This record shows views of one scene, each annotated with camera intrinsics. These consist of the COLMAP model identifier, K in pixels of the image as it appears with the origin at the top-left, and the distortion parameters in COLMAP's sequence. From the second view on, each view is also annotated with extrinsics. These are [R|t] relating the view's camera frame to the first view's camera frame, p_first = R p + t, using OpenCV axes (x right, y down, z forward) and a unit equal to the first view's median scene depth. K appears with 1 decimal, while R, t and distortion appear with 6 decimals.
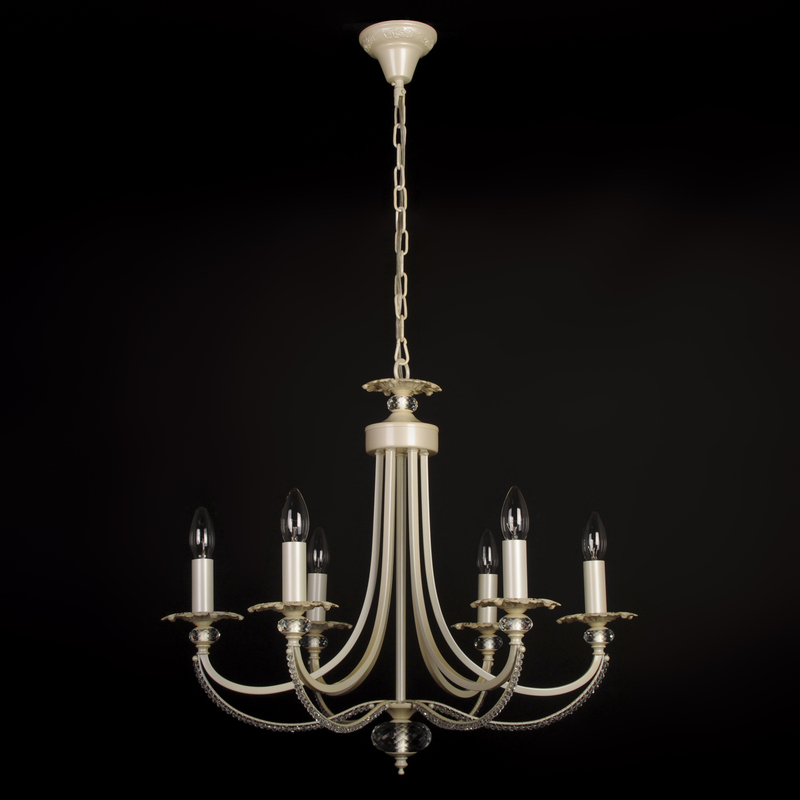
lens RADIAL K [[1504.2, 0, 400.8], [0, 1504.2, 403.3], [0, 0, 1]] dist [-0.100006, 0.000000]
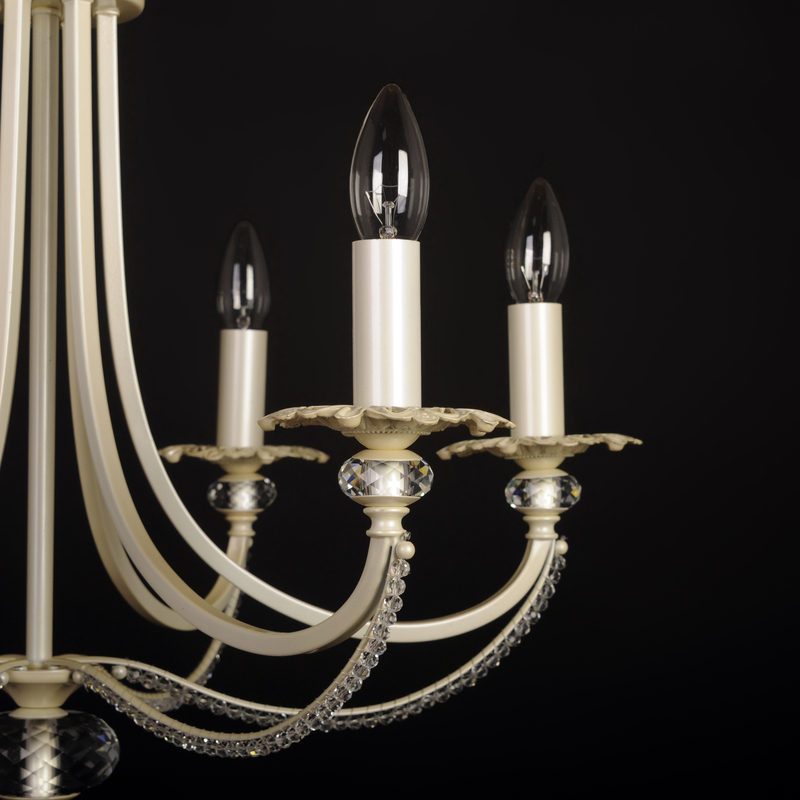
lens RADIAL K [[2186.3, 0, 399.3], [0, 2186.3, 402.8], [0, 0, 1]] dist [0.044280, 0.000000]
pose [[0.982002, 0.010145, 0.188597, -0.015666], [-0.038323, 0.988487, 0.146370, 0.048141], [-0.184940, -0.150963, 0.971086, 0.446165]]
